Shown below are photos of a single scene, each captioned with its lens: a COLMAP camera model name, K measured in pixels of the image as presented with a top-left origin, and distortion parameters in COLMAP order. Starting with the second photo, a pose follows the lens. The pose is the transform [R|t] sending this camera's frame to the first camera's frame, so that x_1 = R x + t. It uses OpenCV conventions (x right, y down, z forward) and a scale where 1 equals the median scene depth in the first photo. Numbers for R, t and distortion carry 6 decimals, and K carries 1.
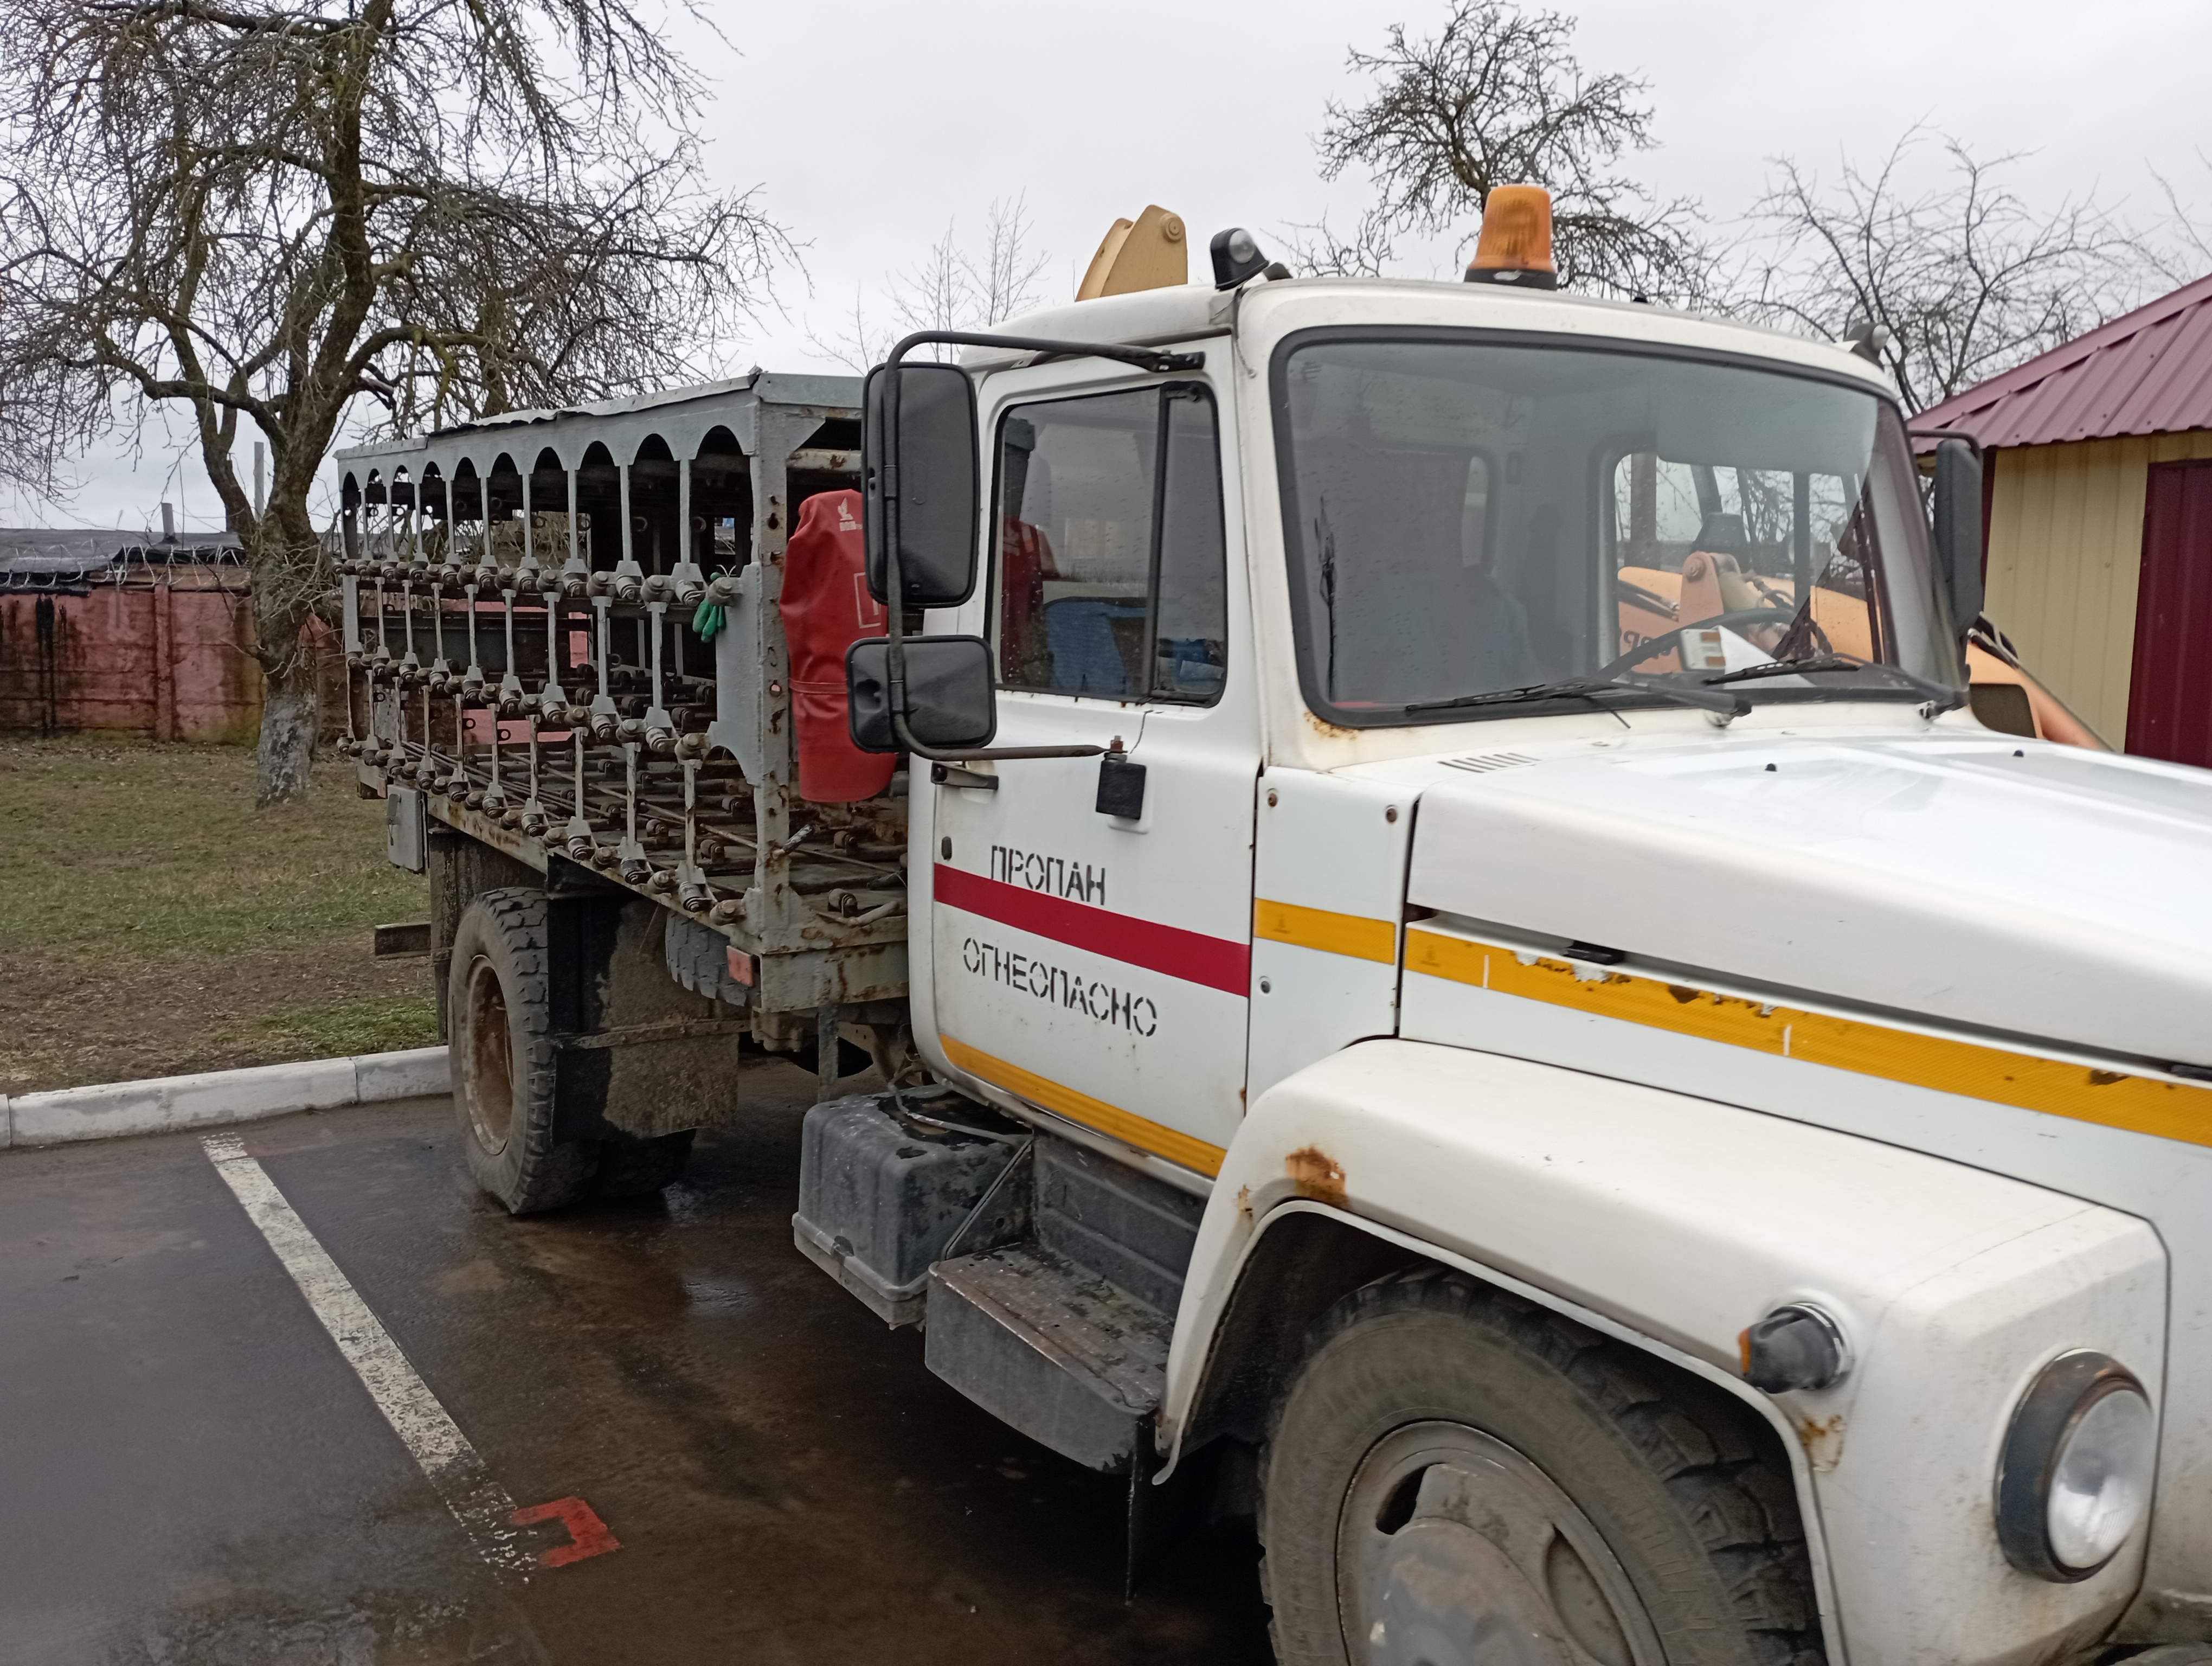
lens RADIAL K [[1873.4, 0, 1103.7], [0, 1873.4, 878.3], [0, 0, 1]] dist [0.114909, -0.165283]
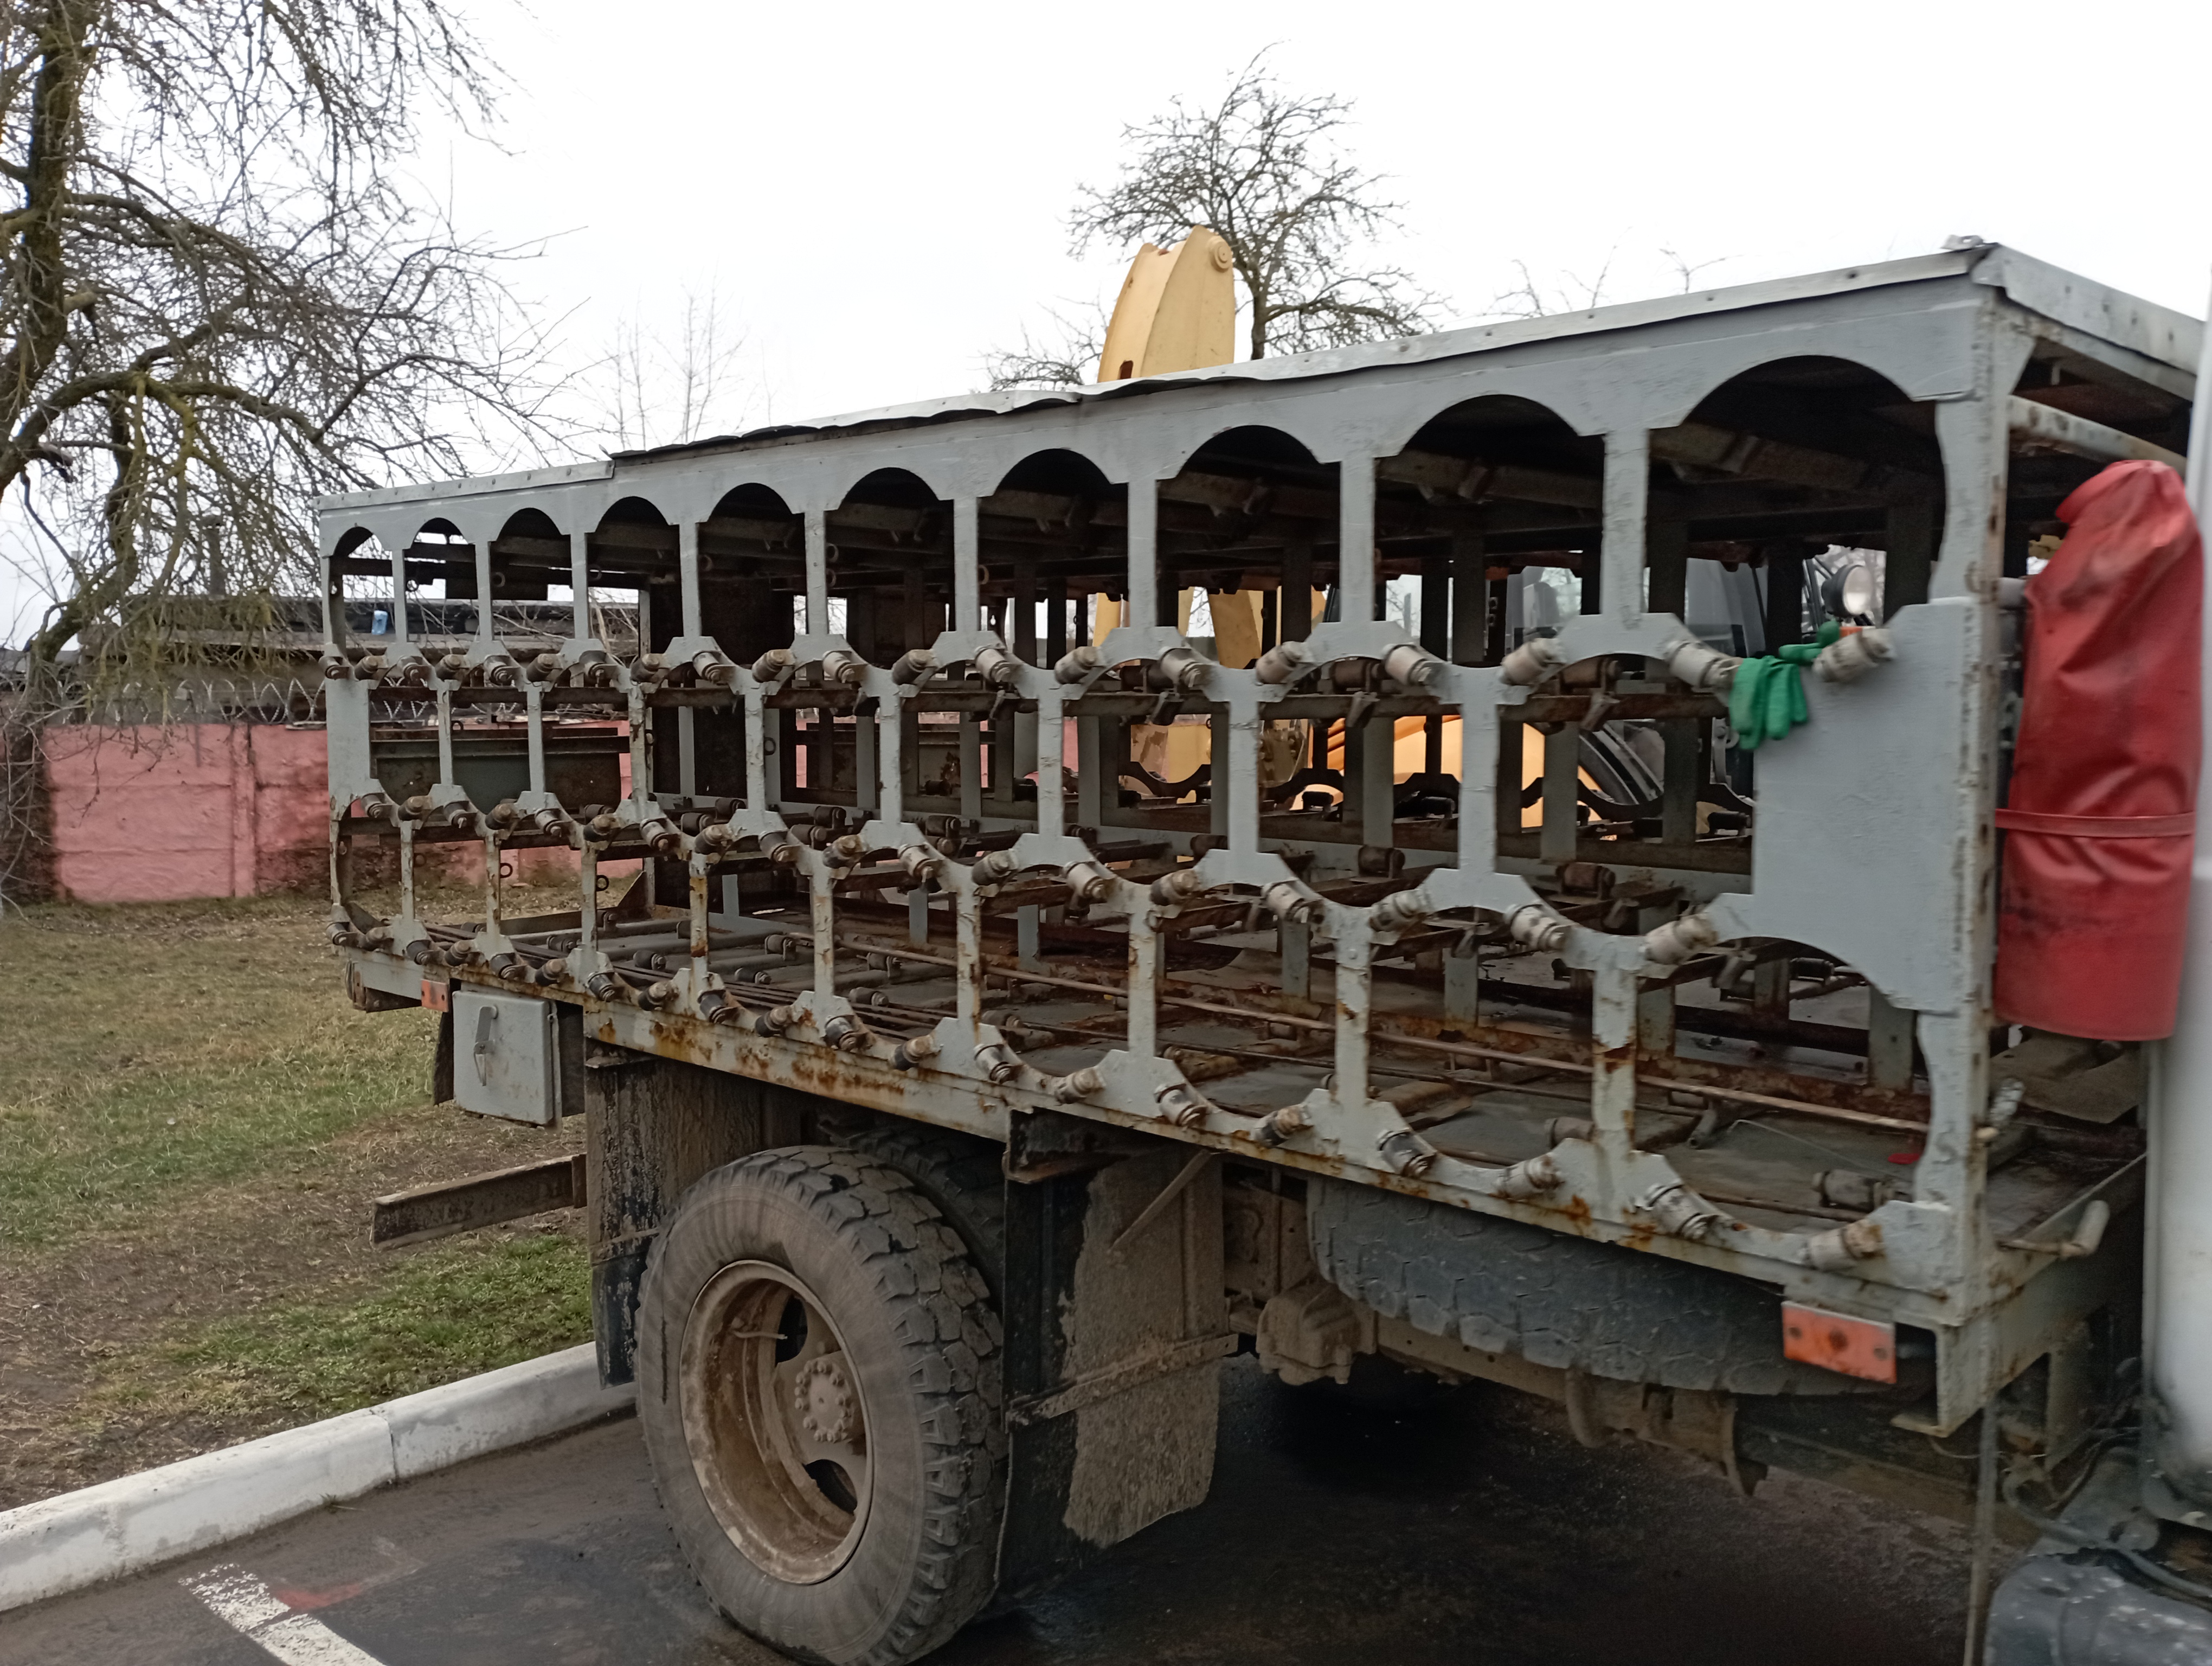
lens RADIAL K [[1873.4, 0, 1103.7], [0, 1873.4, 878.3], [0, 0, 1]] dist [0.114909, -0.165283]
pose [[0.969722, -0.044073, 0.240202, -0.390958], [0.057440, 0.997149, -0.048931, -0.053590], [-0.237360, 0.061247, 0.969489, 0.379989]]
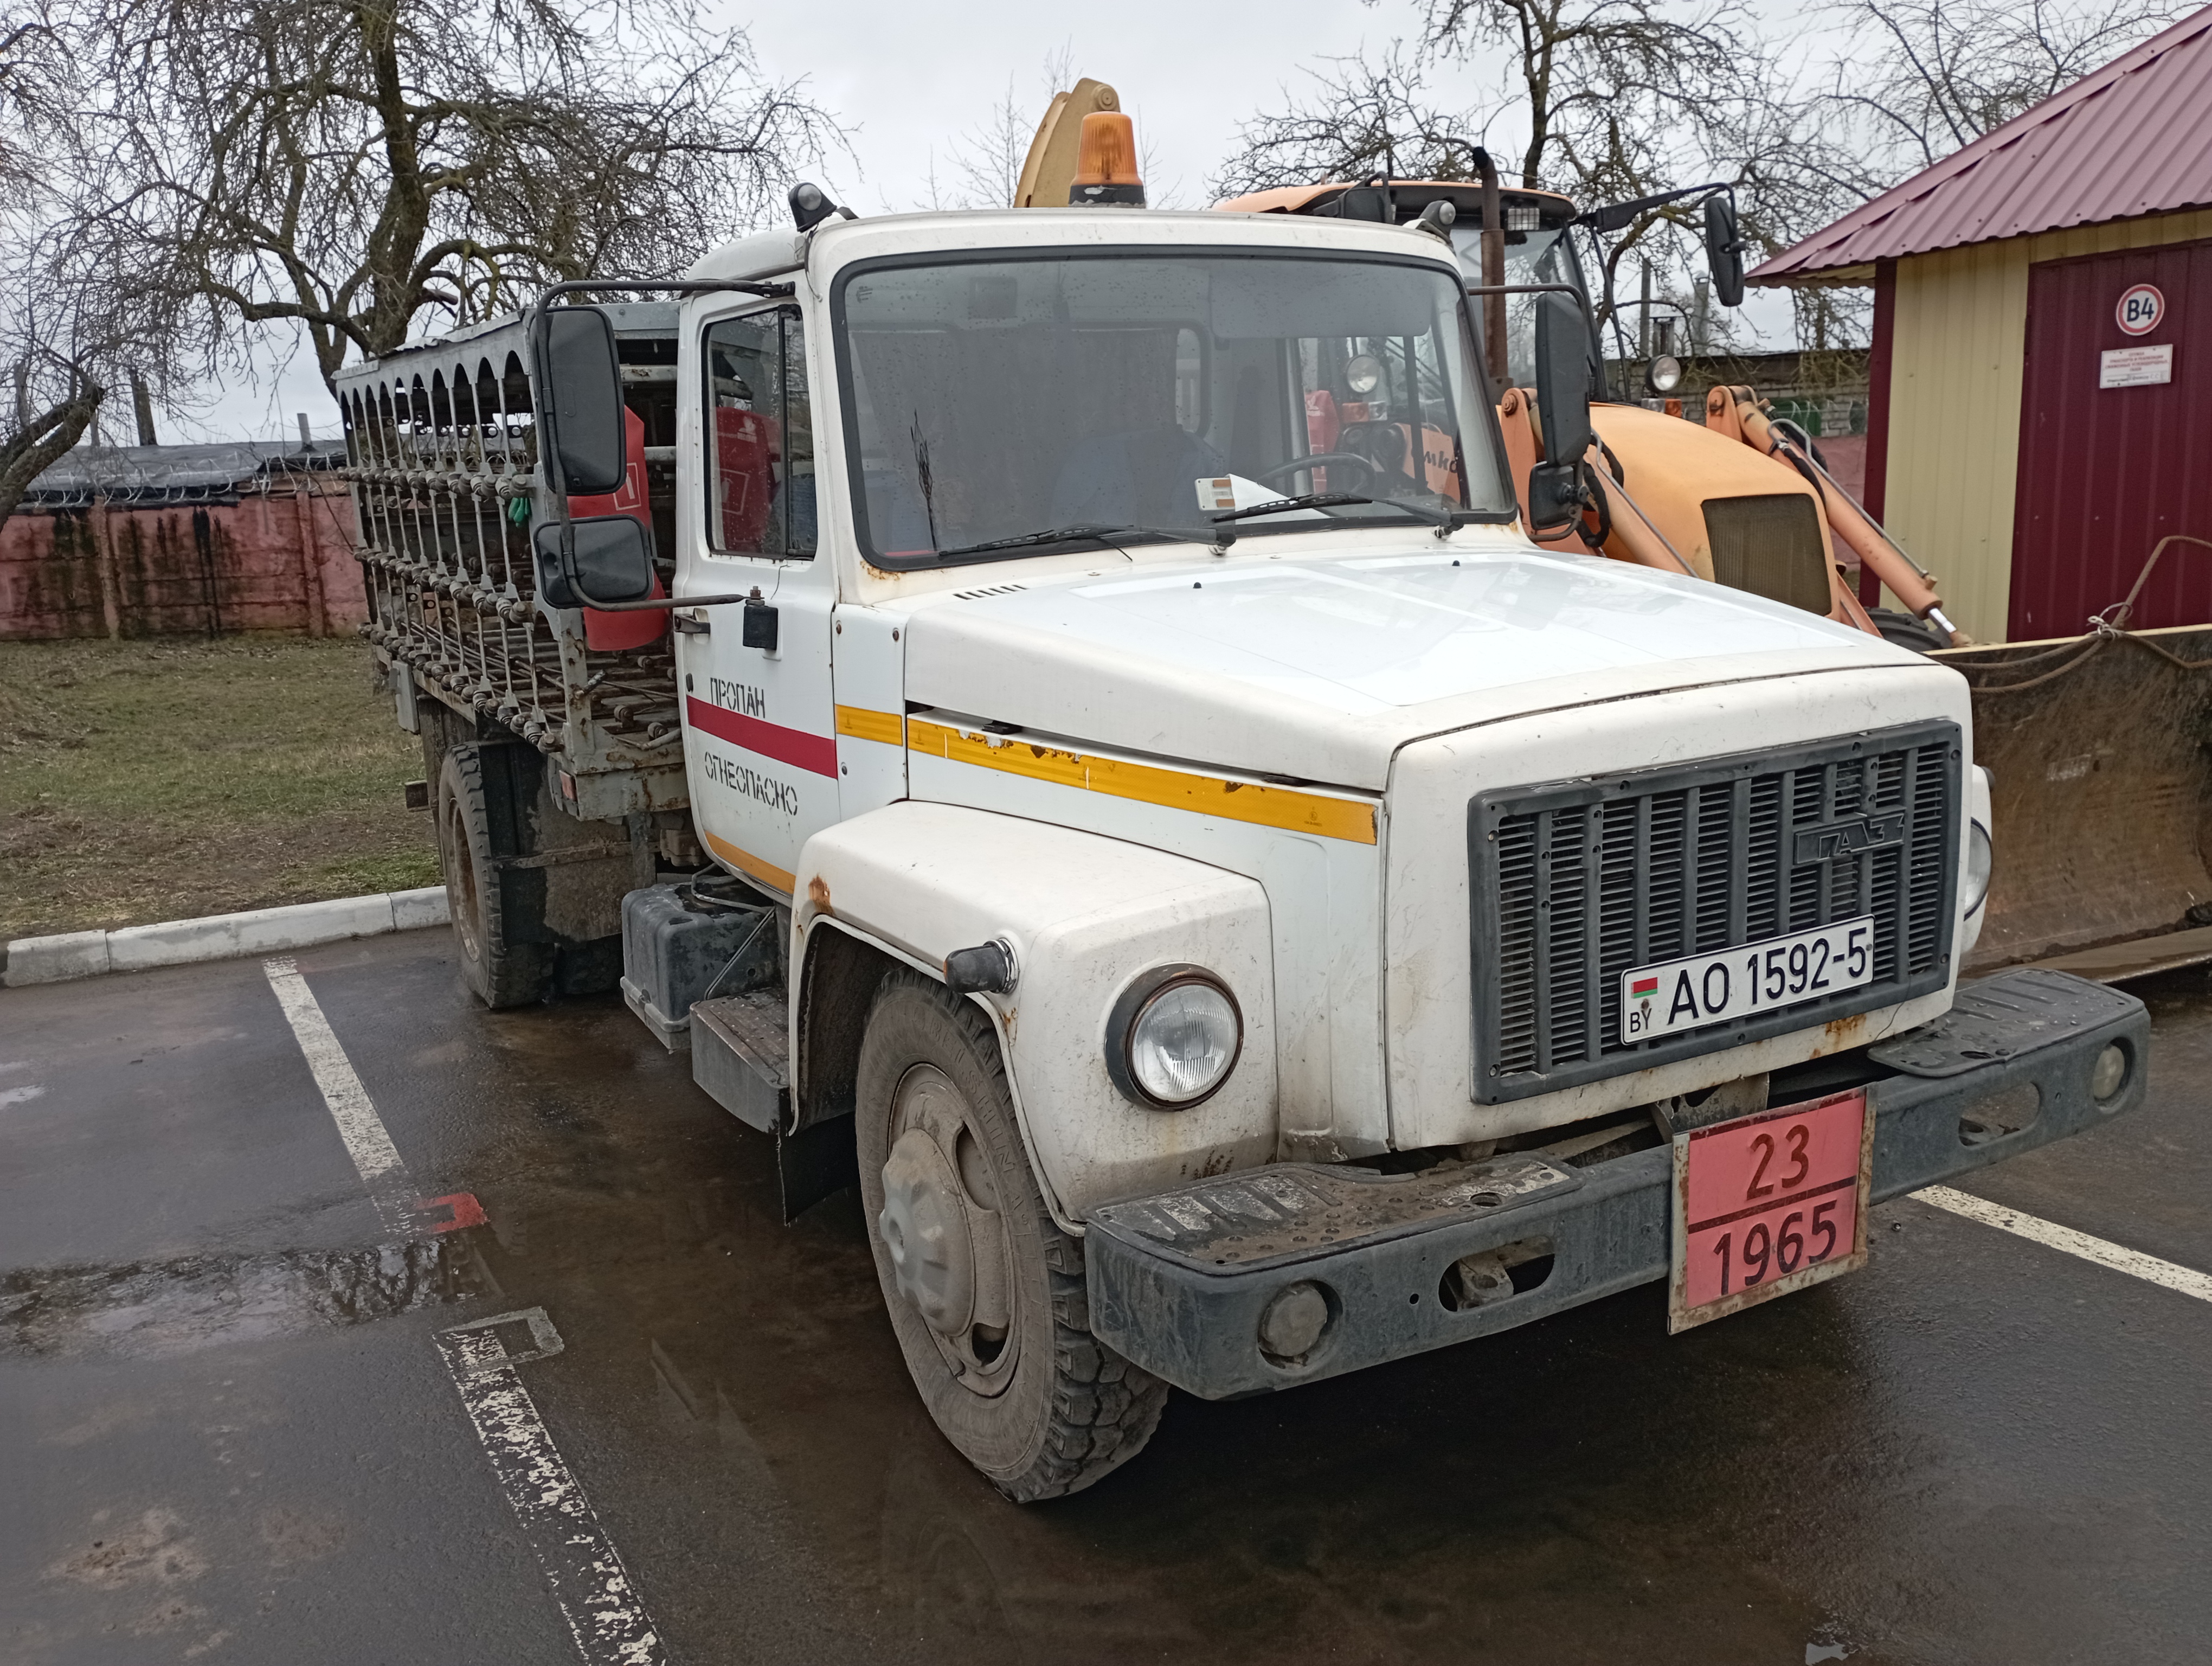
lens RADIAL K [[1866.9, 0, 1082.5], [0, 1866.9, 898.3], [0, 0, 1]] dist [0.123634, -0.157590]
pose [[0.993658, -0.037488, -0.106010, 0.210198], [0.046460, 0.995426, 0.083475, 0.024083], [0.102396, -0.087871, 0.990855, -0.169767]]
